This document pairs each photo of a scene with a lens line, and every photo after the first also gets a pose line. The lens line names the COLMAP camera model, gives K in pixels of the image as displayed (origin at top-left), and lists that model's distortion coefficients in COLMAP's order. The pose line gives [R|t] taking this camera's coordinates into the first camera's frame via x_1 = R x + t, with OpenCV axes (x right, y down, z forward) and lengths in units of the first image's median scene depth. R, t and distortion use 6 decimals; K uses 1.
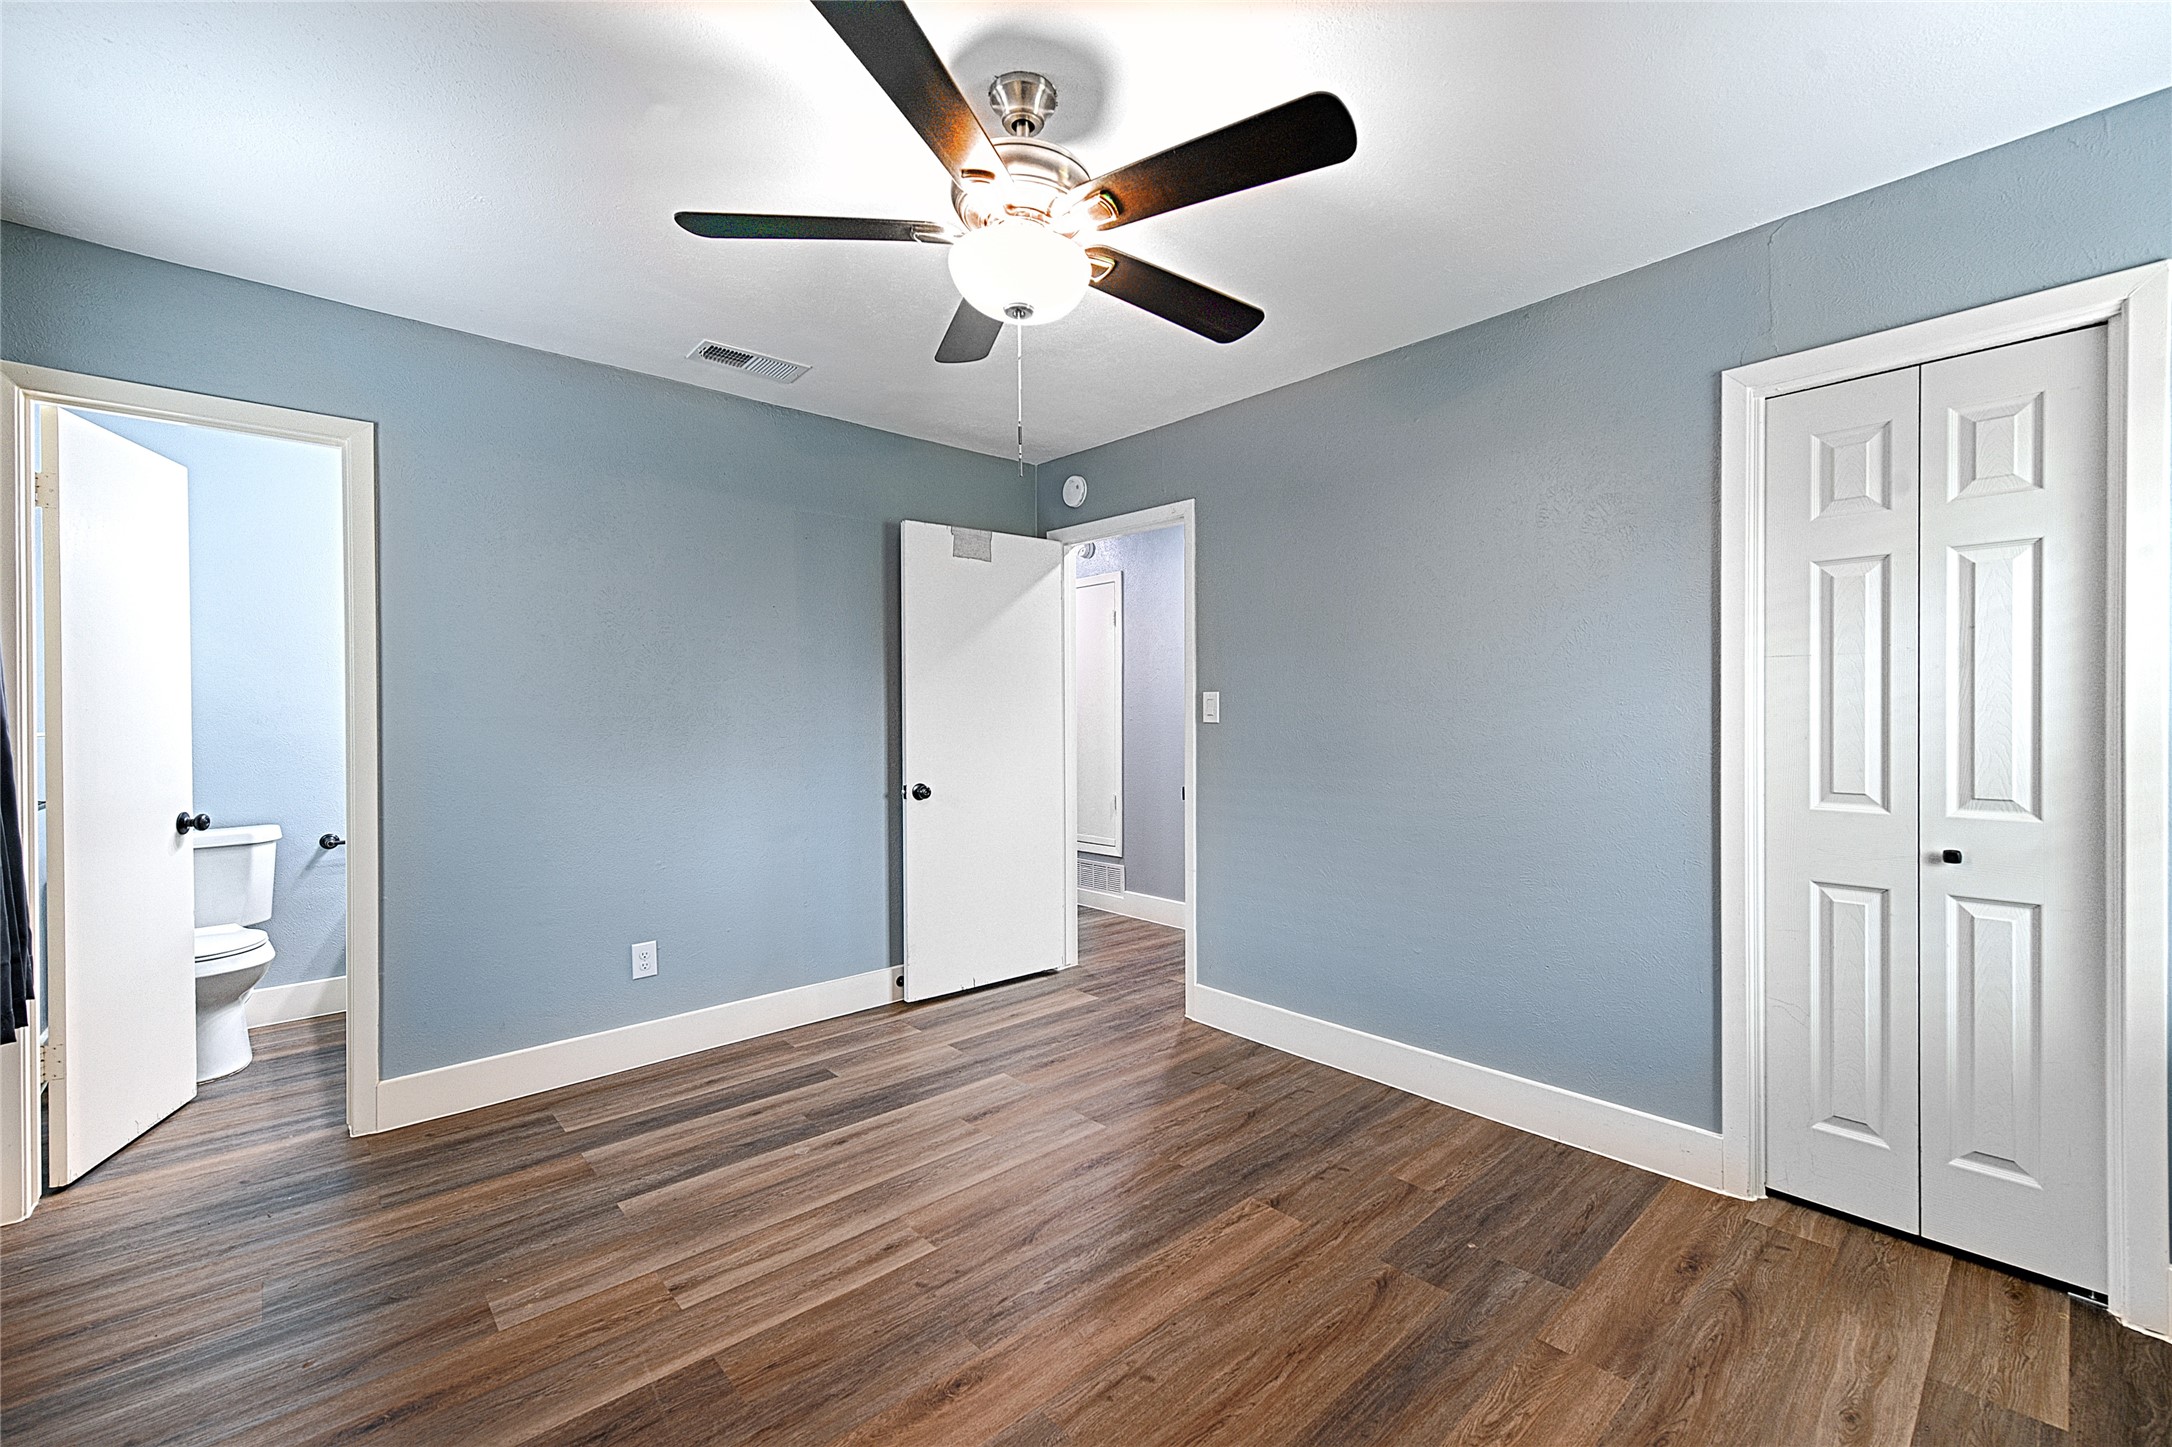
lens RADIAL K [[895.0, 0, 1085.1], [0, 895.0, 721.2], [0, 0, 1]] dist [0.017122, 0.000124]
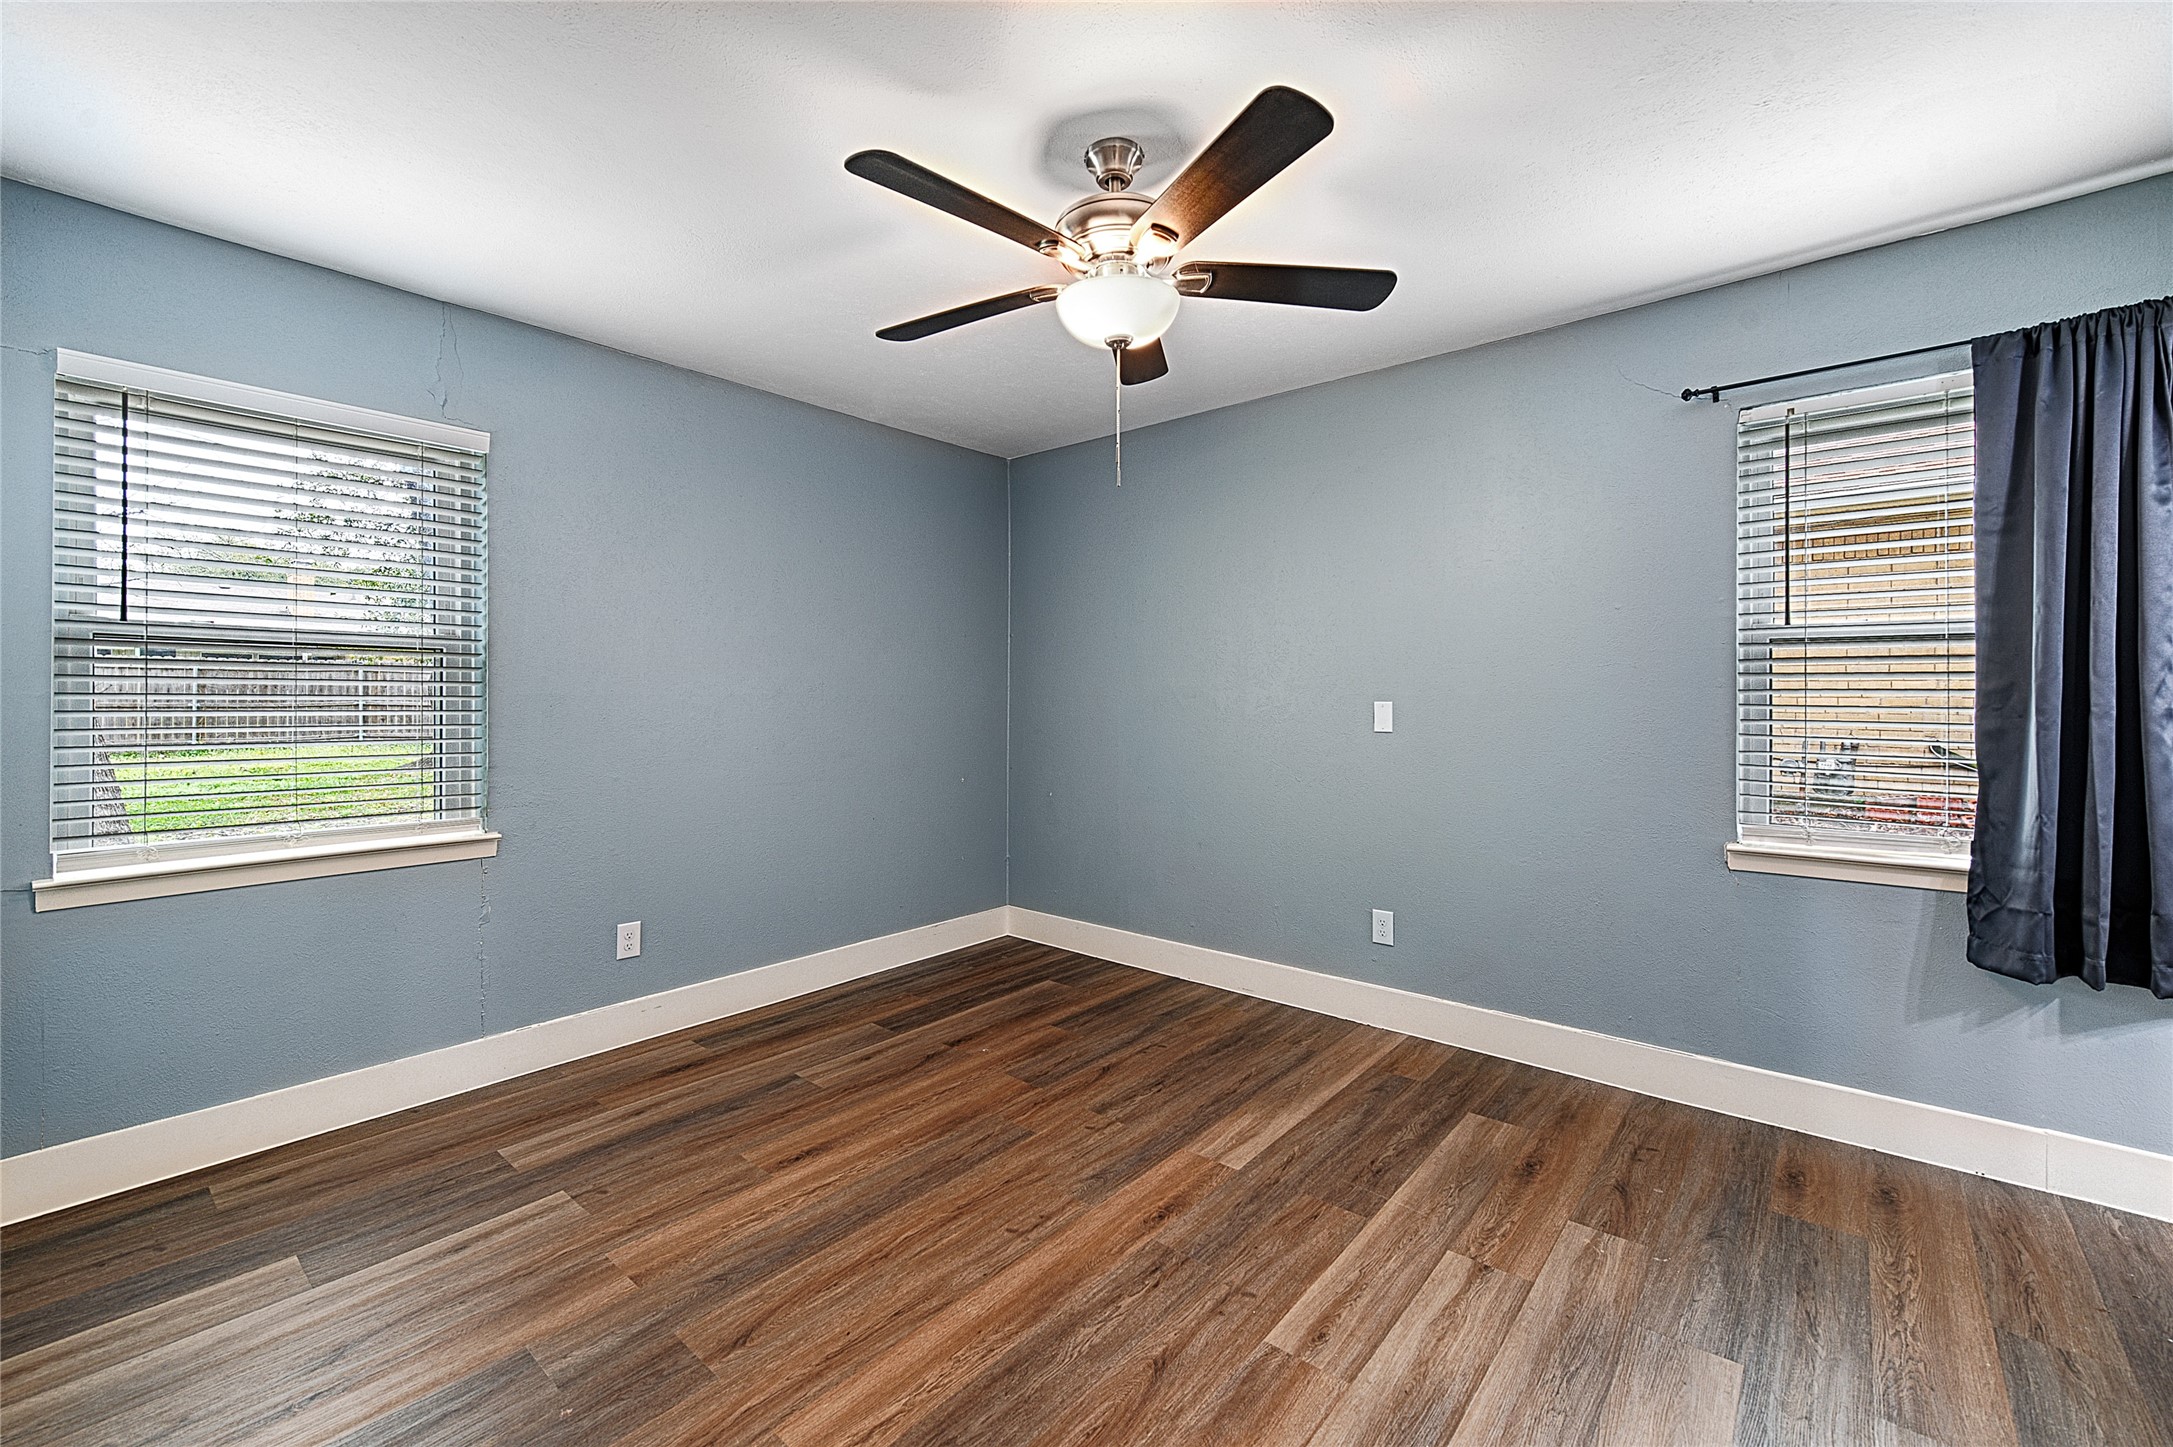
lens RADIAL K [[895.4, 0, 1086.6], [0, 895.4, 715.1], [0, 0, 1]] dist [0.017122, 0.000124]
pose [[-0.991092, 0.005070, -0.133083, 0.112235], [0.002829, 0.999851, 0.017028, 0.001704], [0.133150, 0.016500, -0.990959, 1.949278]]
